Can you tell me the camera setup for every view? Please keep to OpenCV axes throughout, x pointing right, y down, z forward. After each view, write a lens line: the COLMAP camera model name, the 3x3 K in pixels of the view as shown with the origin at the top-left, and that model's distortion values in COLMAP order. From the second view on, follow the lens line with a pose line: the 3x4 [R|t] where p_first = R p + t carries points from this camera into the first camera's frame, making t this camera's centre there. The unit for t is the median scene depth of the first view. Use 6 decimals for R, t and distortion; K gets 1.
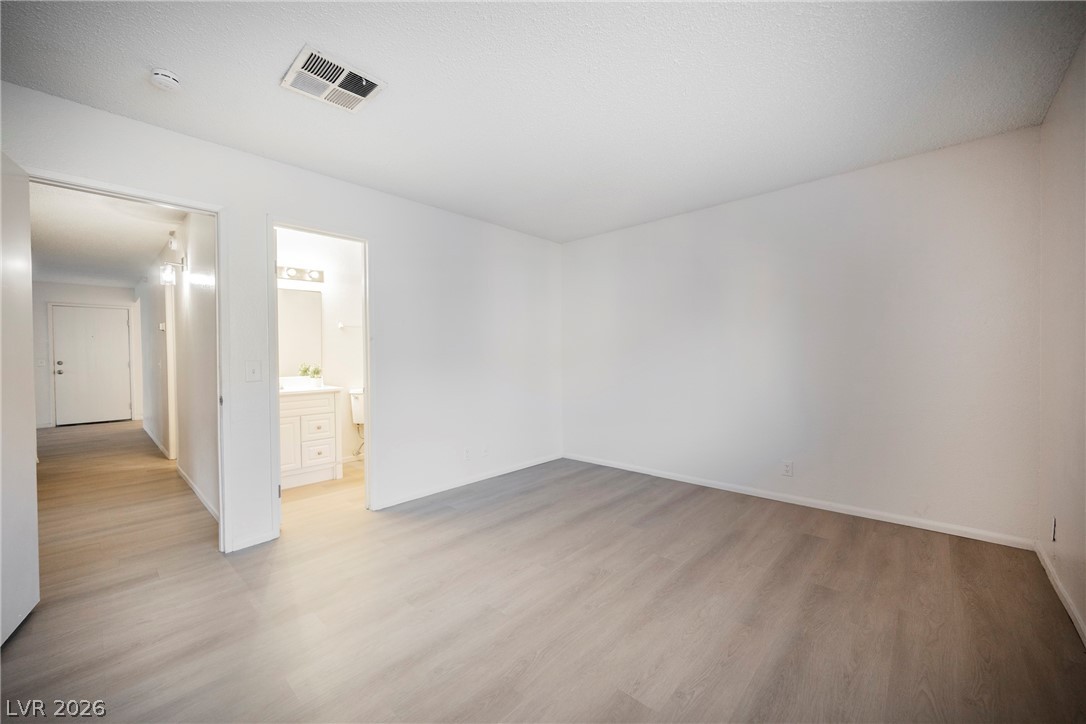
lens RADIAL K [[423.1, 0, 545.2], [0, 423.1, 365.5], [0, 0, 1]] dist [-0.000506, -0.000187]
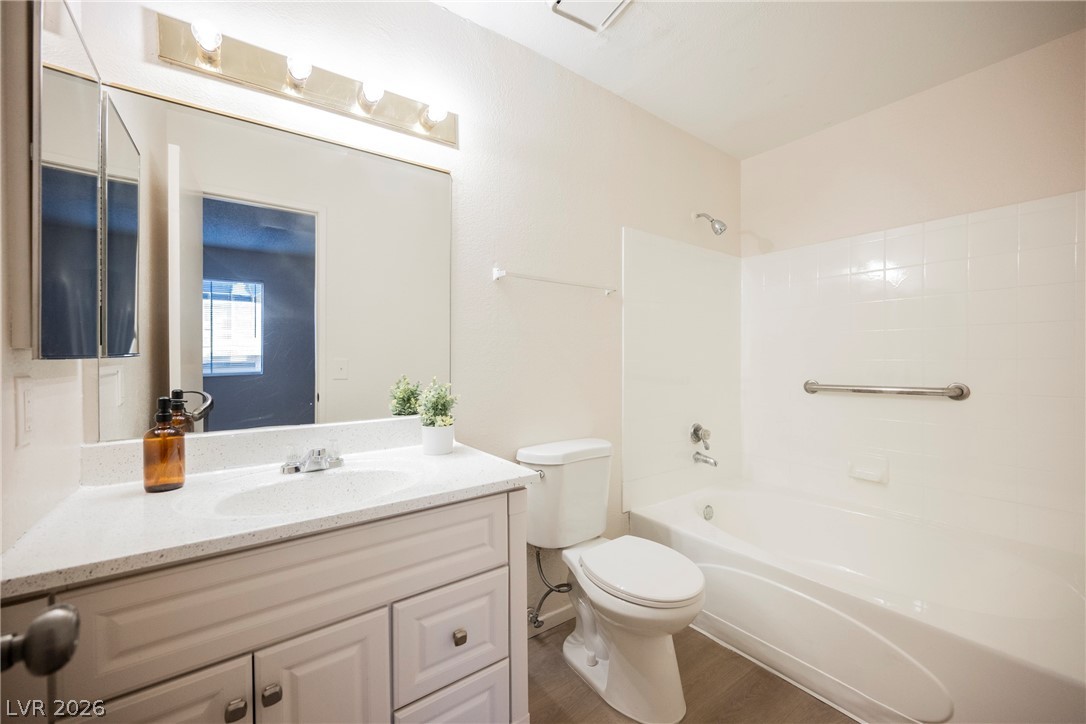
lens RADIAL K [[423.1, 0, 543.1], [0, 423.1, 359.1], [0, 0, 1]] dist [-0.000506, -0.000187]
pose [[0.983717, 0.007389, -0.179574, -0.398706], [-0.008972, 0.999928, -0.008001, -0.019151], [0.179502, 0.009482, 0.983712, 0.684128]]
